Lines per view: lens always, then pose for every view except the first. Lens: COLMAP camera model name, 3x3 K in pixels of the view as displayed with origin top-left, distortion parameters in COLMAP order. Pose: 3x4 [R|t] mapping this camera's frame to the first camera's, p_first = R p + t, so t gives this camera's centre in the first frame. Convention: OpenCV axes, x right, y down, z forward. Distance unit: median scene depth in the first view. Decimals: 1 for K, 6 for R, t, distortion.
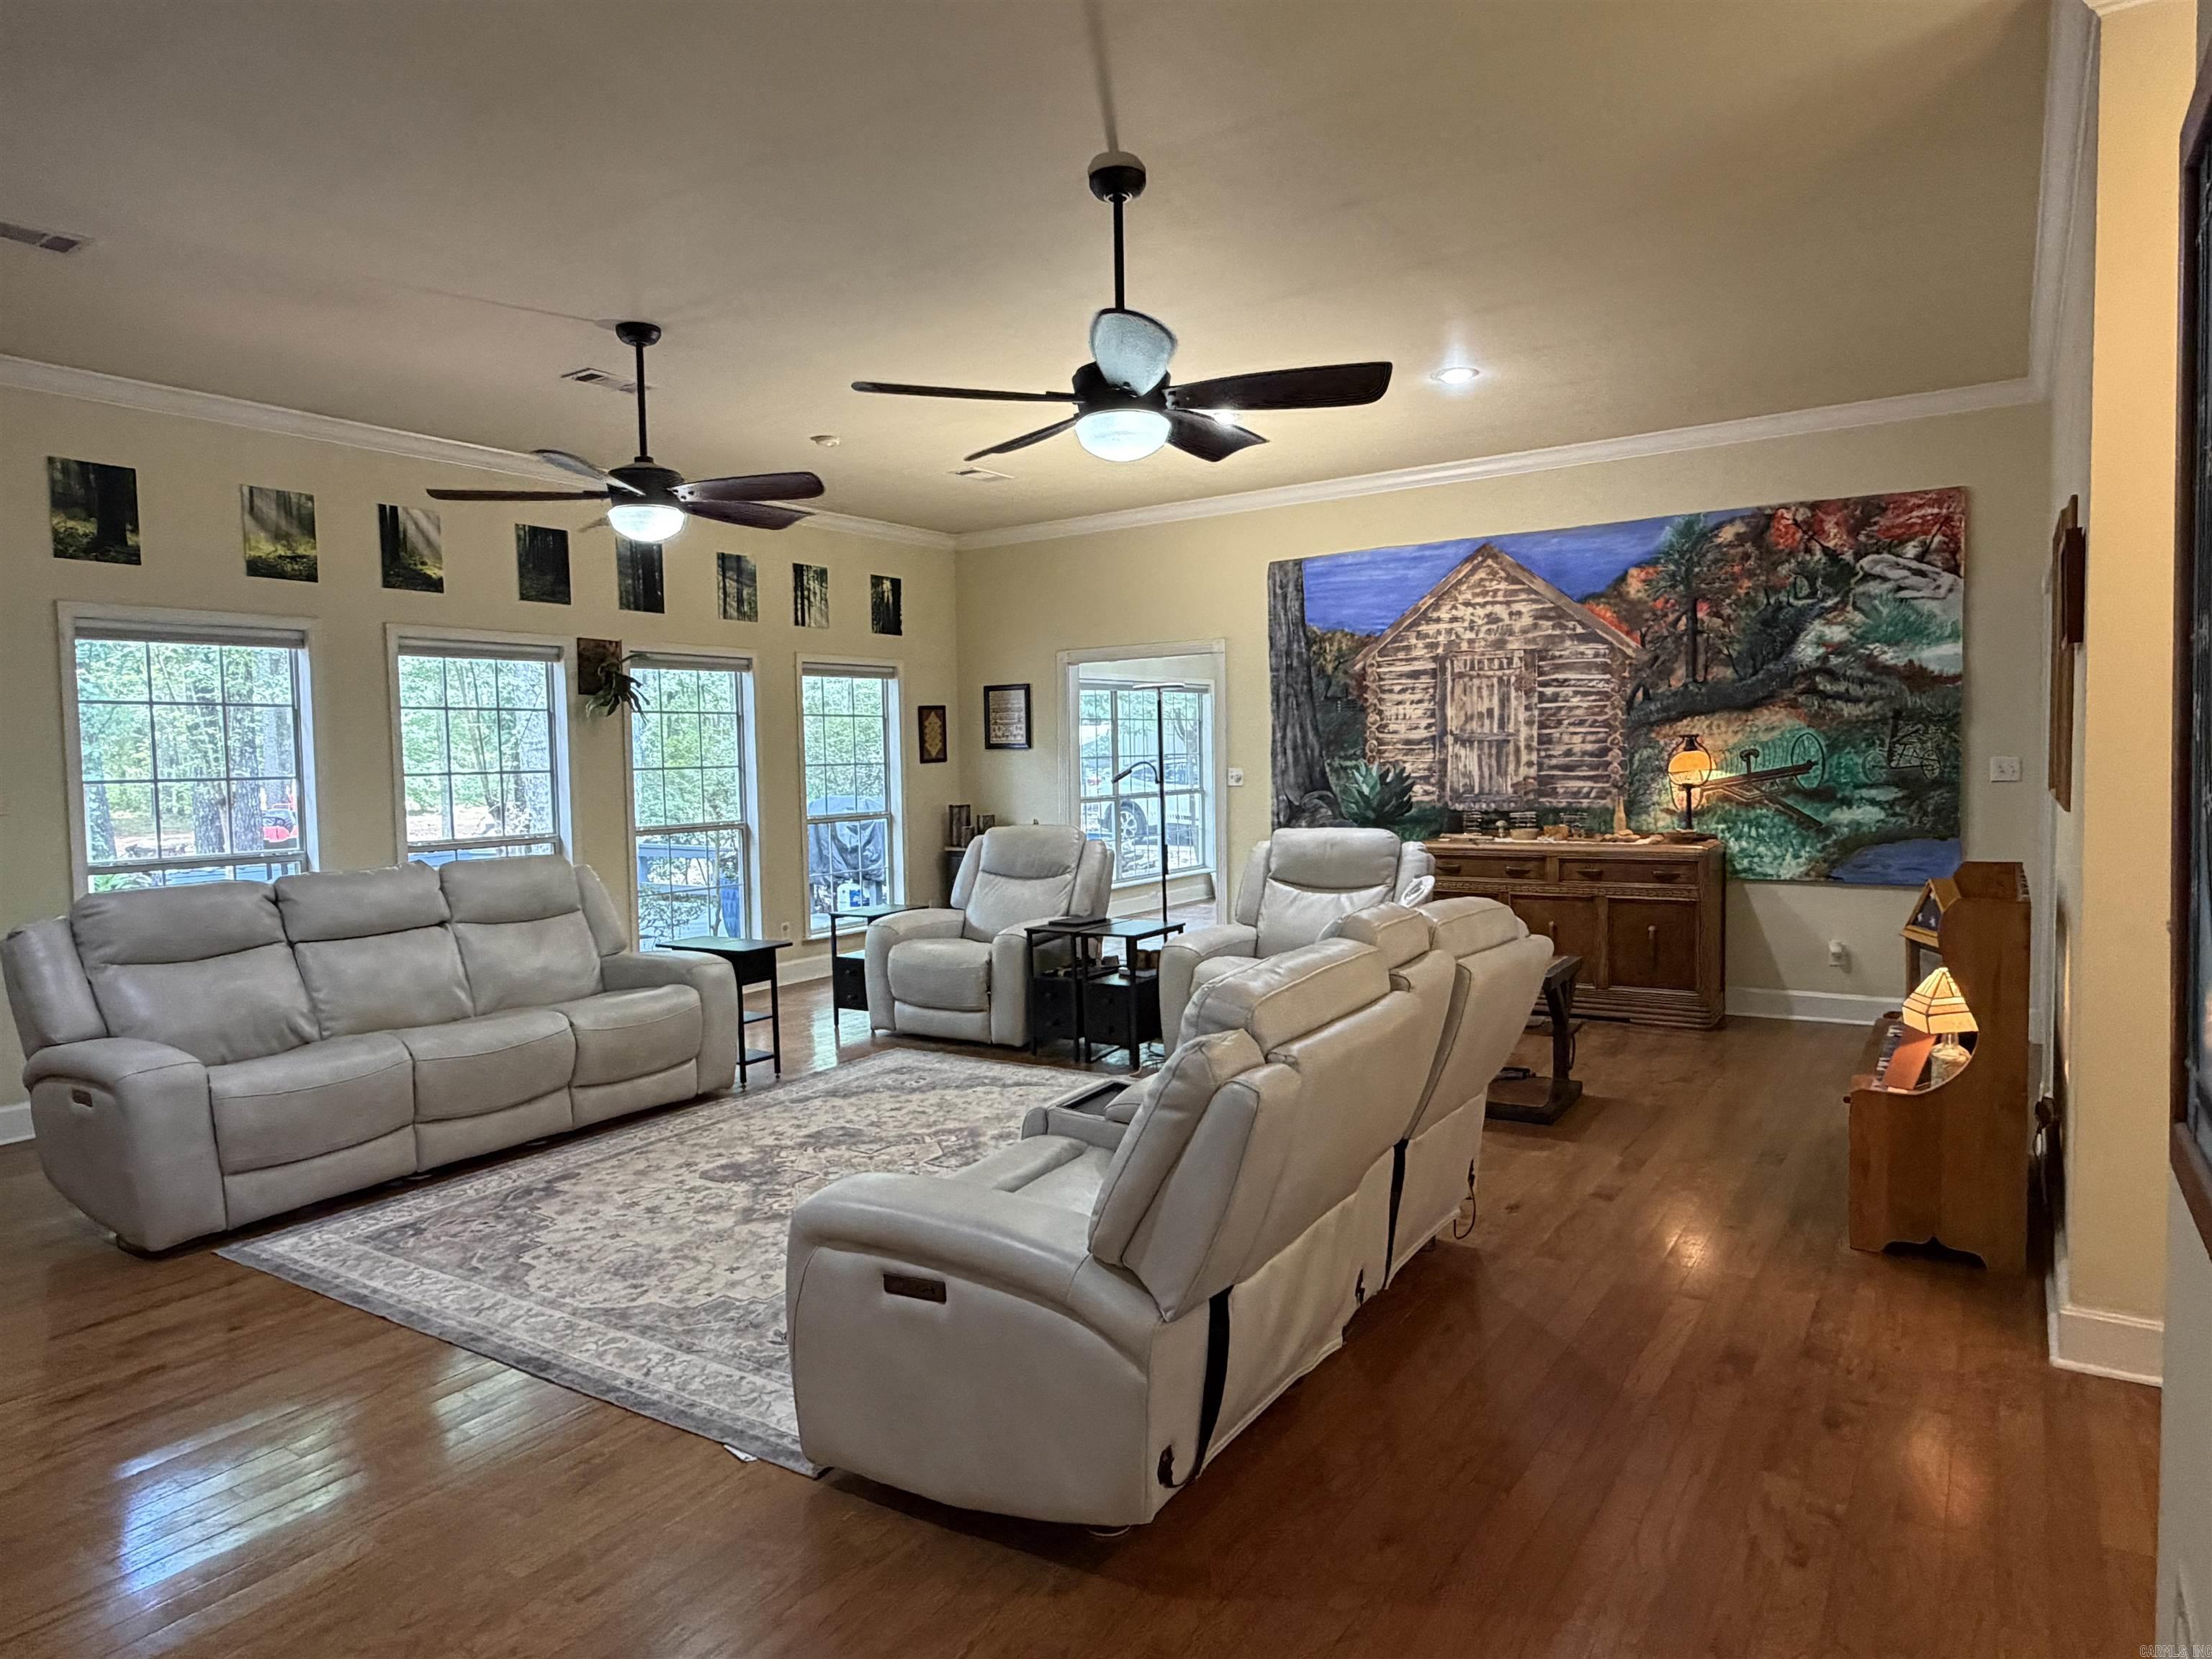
lens RADIAL K [[1322.9, 0, 1102.4], [0, 1322.9, 831.8], [0, 0, 1]] dist [0.003020, -0.001350]
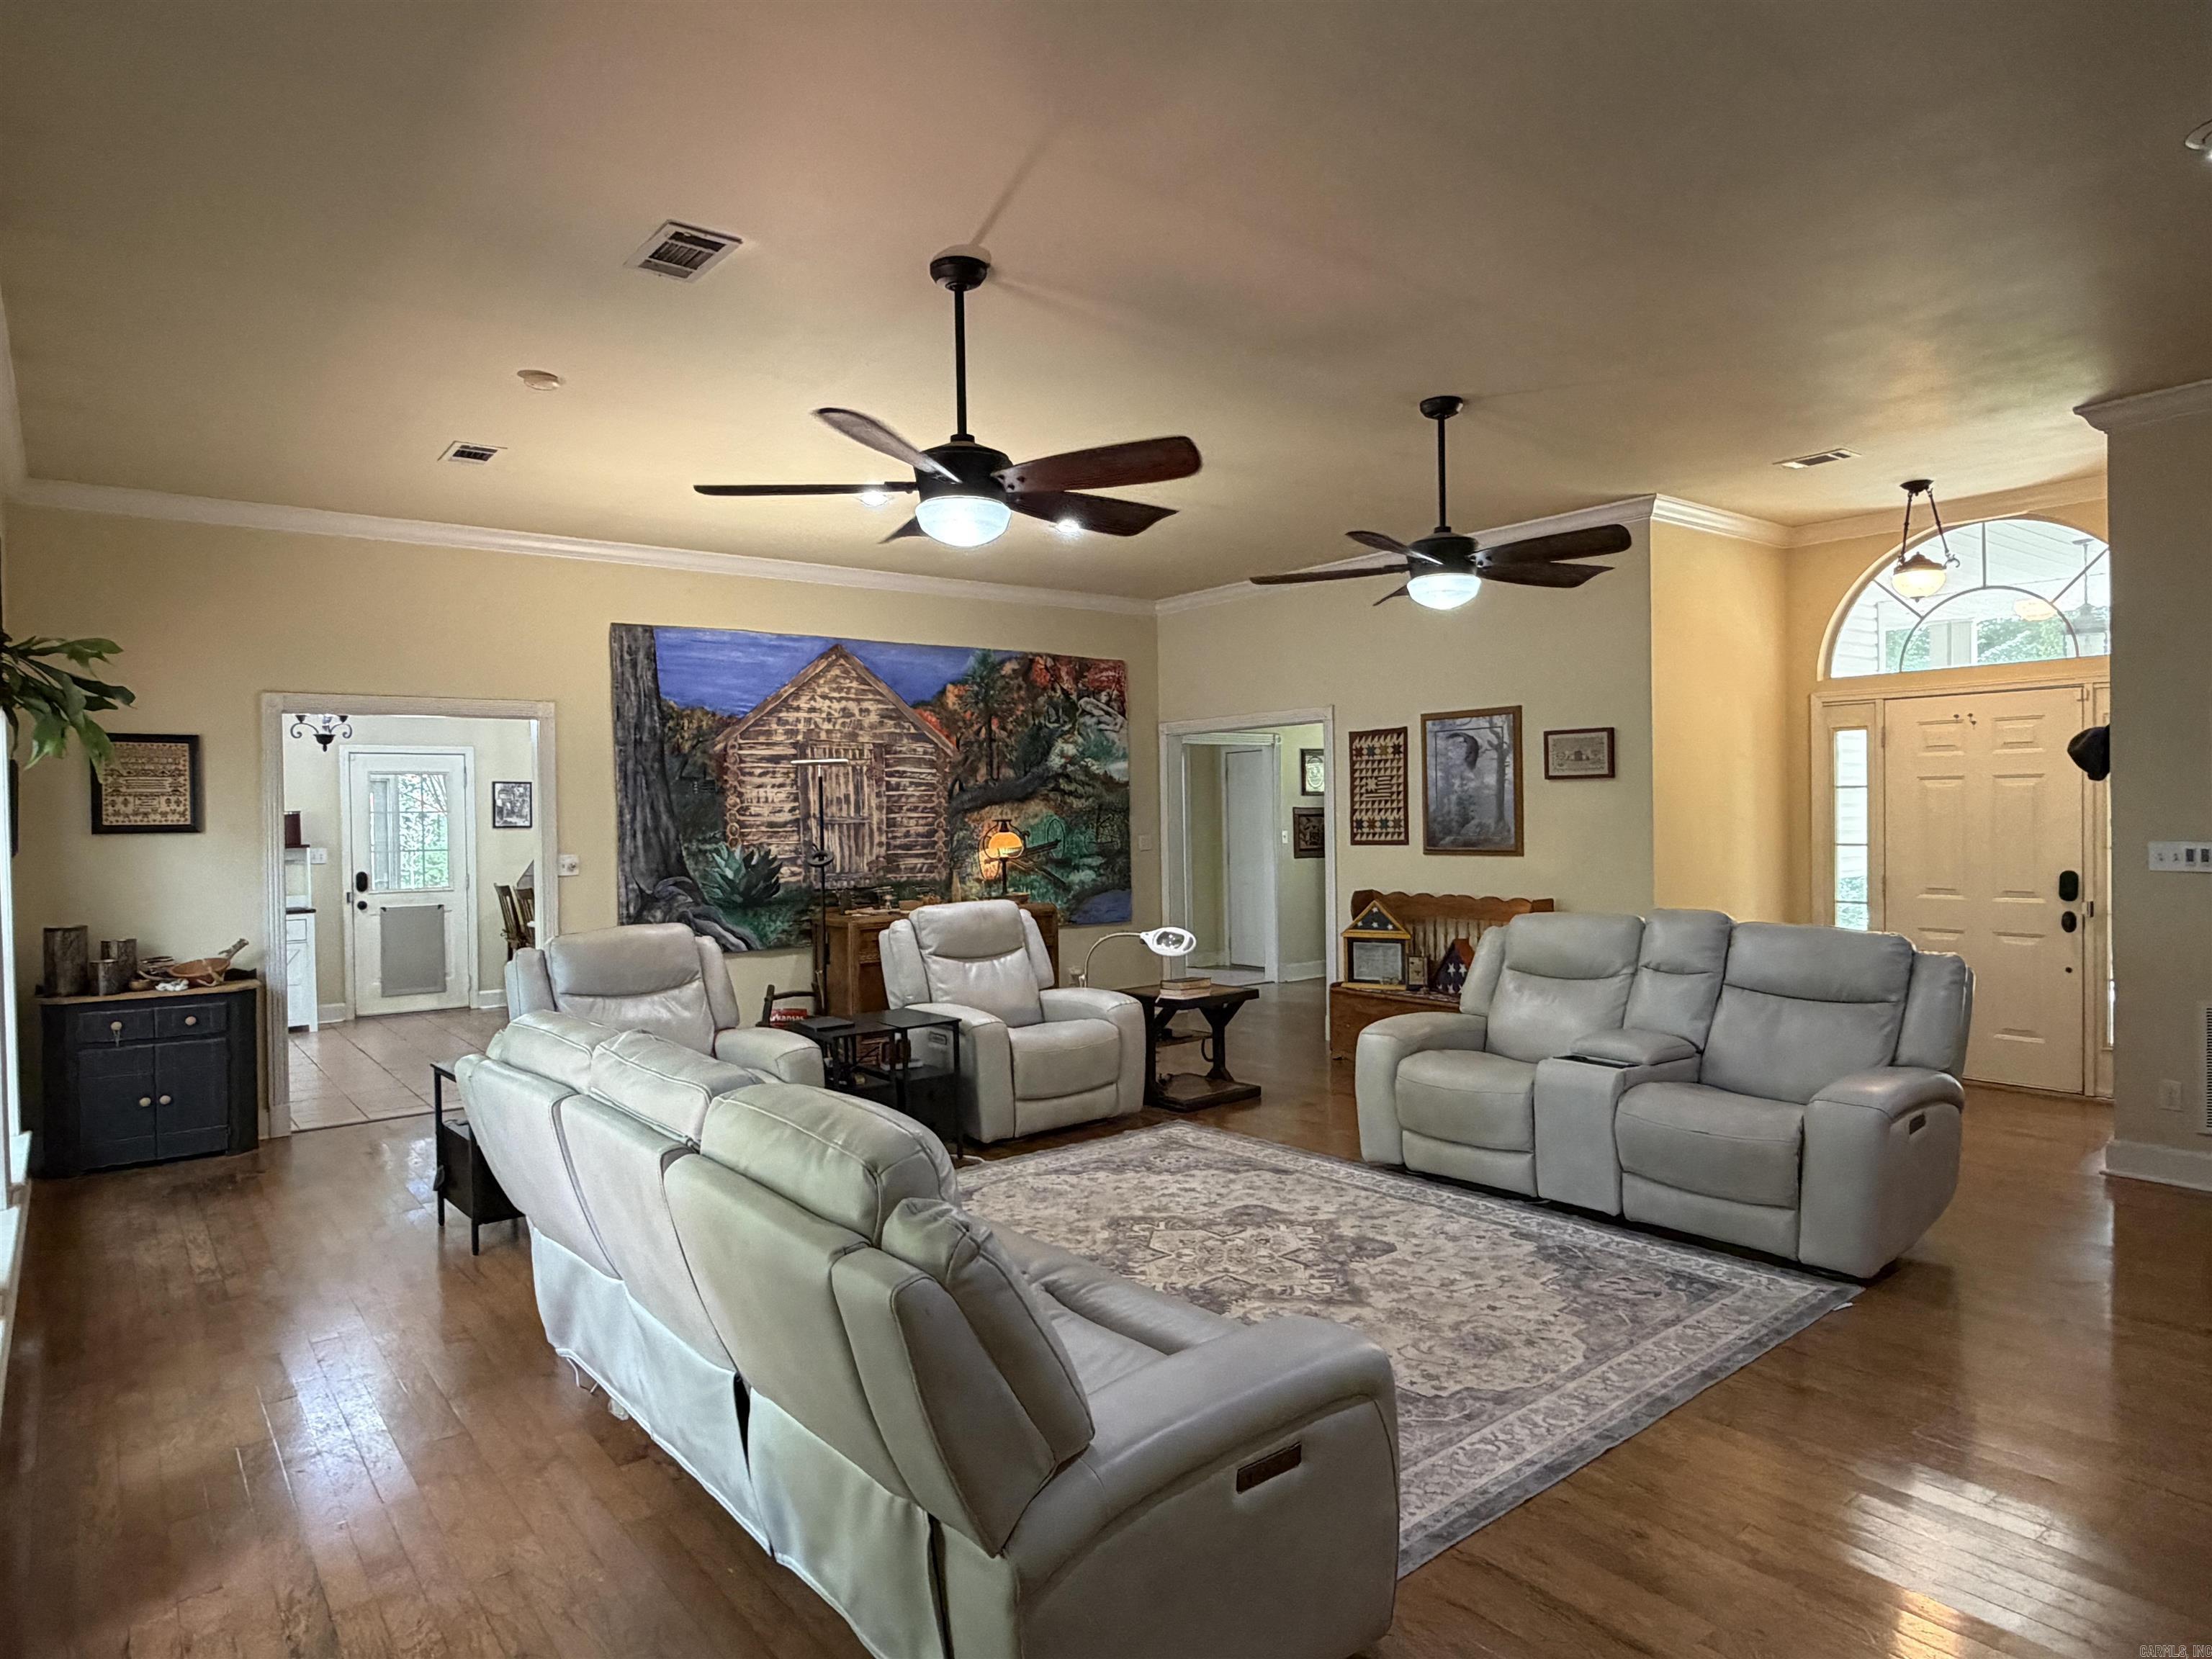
lens RADIAL K [[1322.9, 0, 1102.4], [0, 1322.9, 831.8], [0, 0, 1]] dist [0.003020, -0.001350]
pose [[0.307911, 0.001394, 0.951414, -0.693994], [0.067248, 0.997466, -0.023226, -0.023112], [-0.949036, 0.071132, 0.307037, 0.473855]]
